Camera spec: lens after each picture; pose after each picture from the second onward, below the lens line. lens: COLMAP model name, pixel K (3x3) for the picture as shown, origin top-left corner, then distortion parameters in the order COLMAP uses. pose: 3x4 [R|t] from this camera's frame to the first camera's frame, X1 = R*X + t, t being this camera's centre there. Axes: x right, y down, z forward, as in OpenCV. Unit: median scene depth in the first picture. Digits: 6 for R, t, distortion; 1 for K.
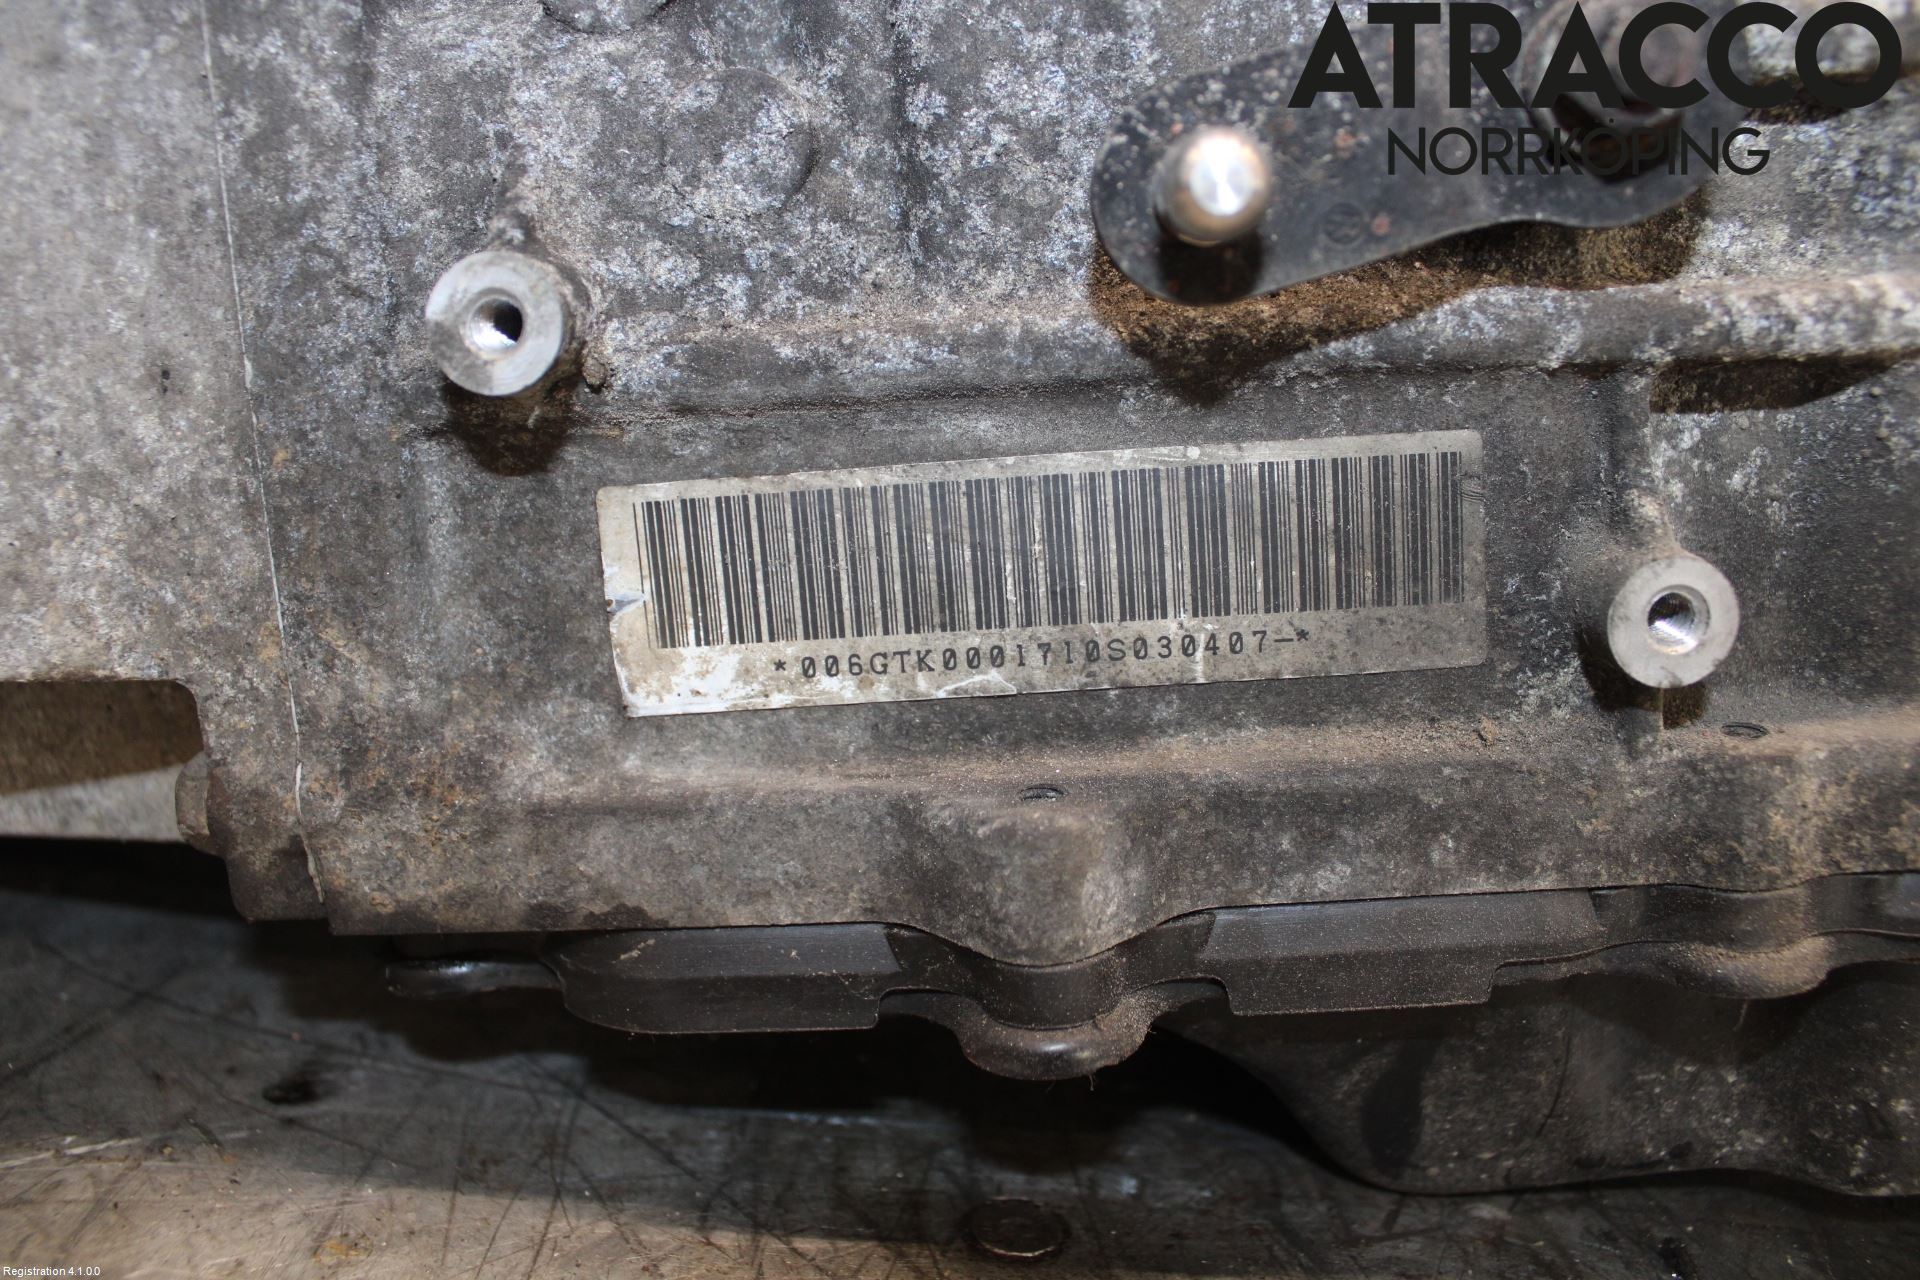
lens RADIAL K [[1619.4, 0, 952.3], [0, 1619.4, 631.8], [0, 0, 1]] dist [-0.171350, 0.114543]
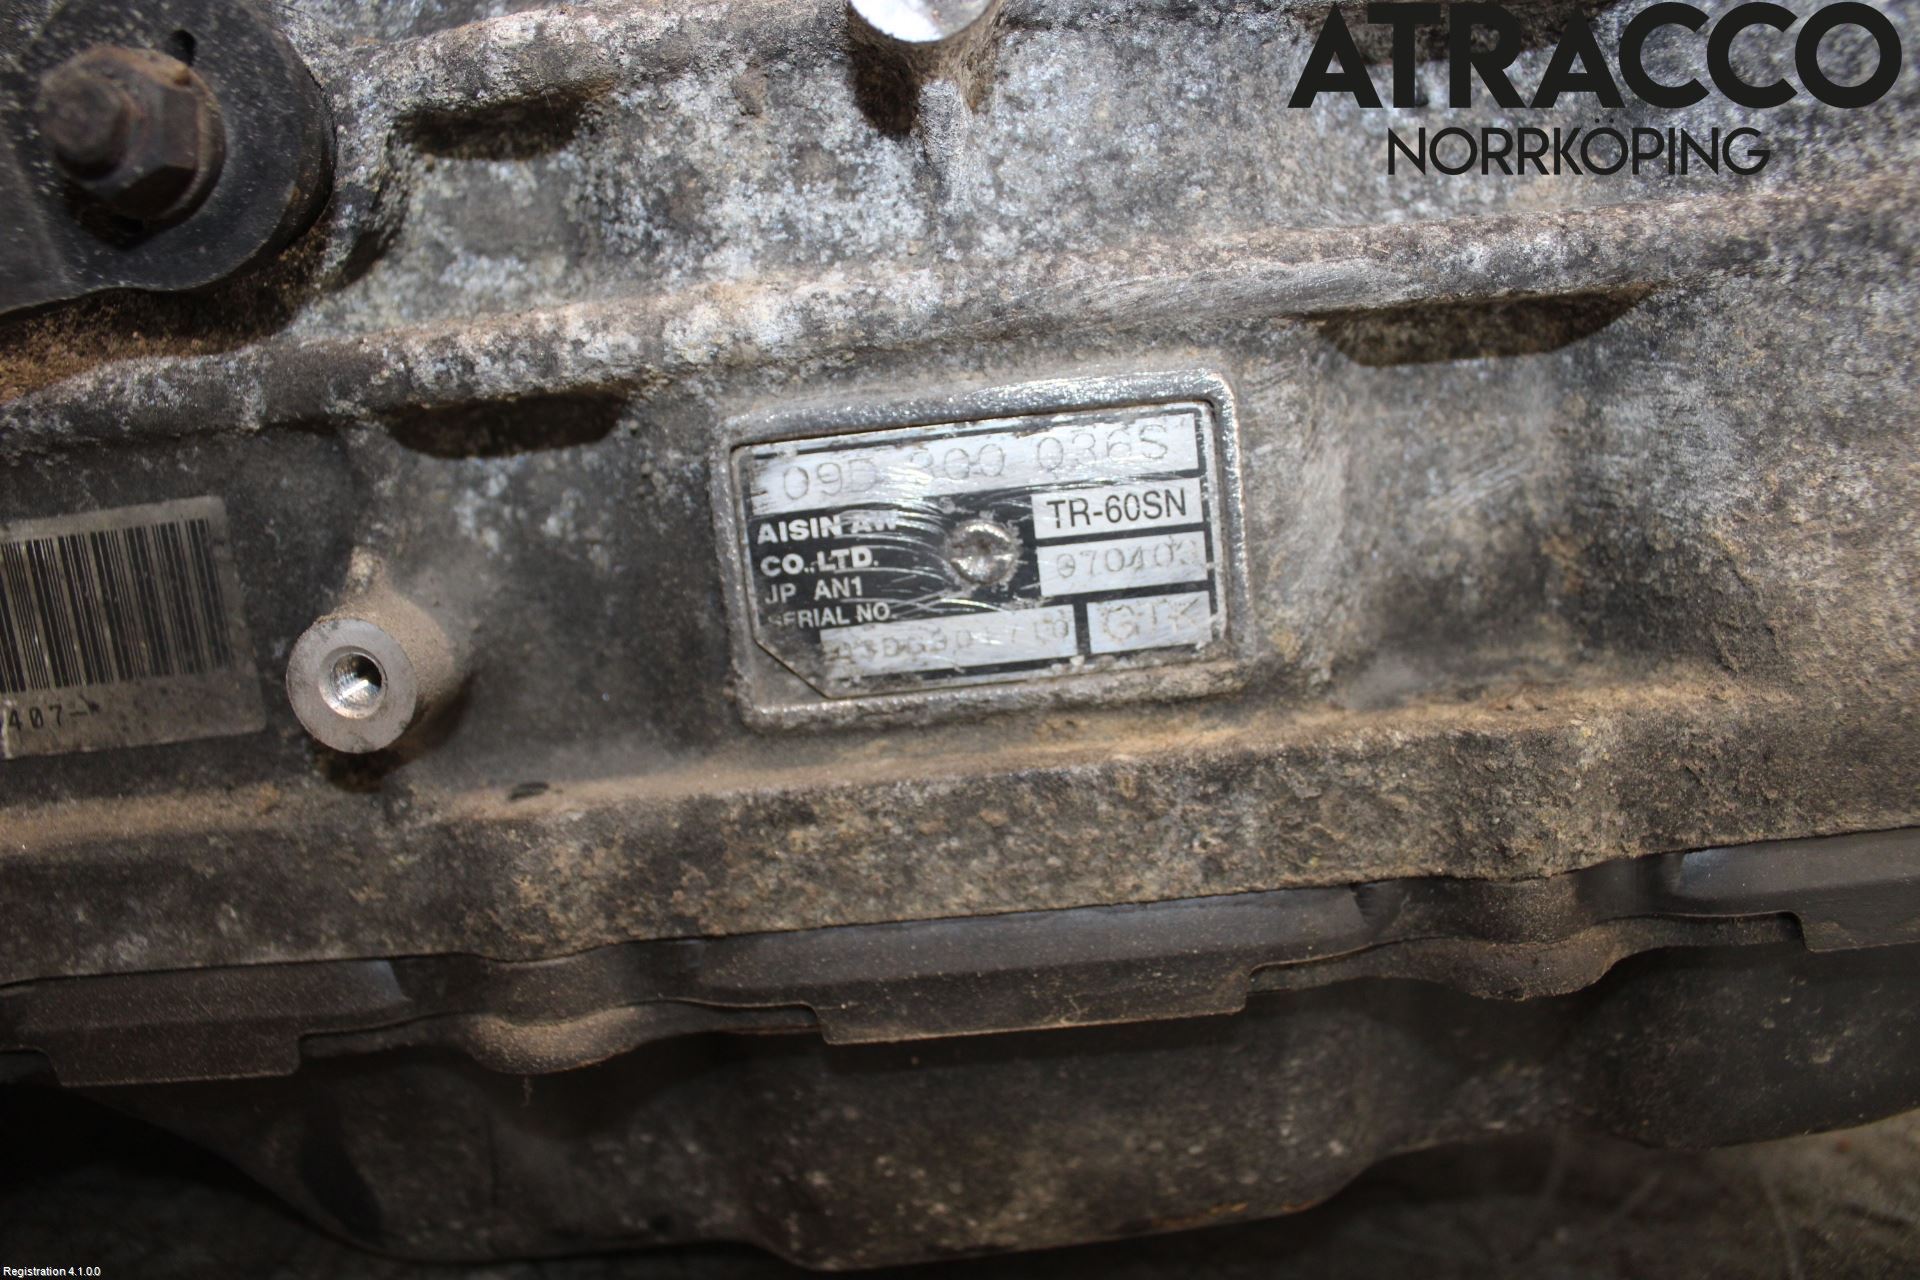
lens RADIAL K [[1619.4, 0, 957.7], [0, 1619.4, 634.8], [0, 0, 1]] dist [-0.171350, 0.114543]
pose [[0.999026, -0.044104, -0.001135, 0.780735], [0.044089, 0.998966, -0.011071, -0.009337], [0.001622, 0.011010, 0.999938, 0.027391]]
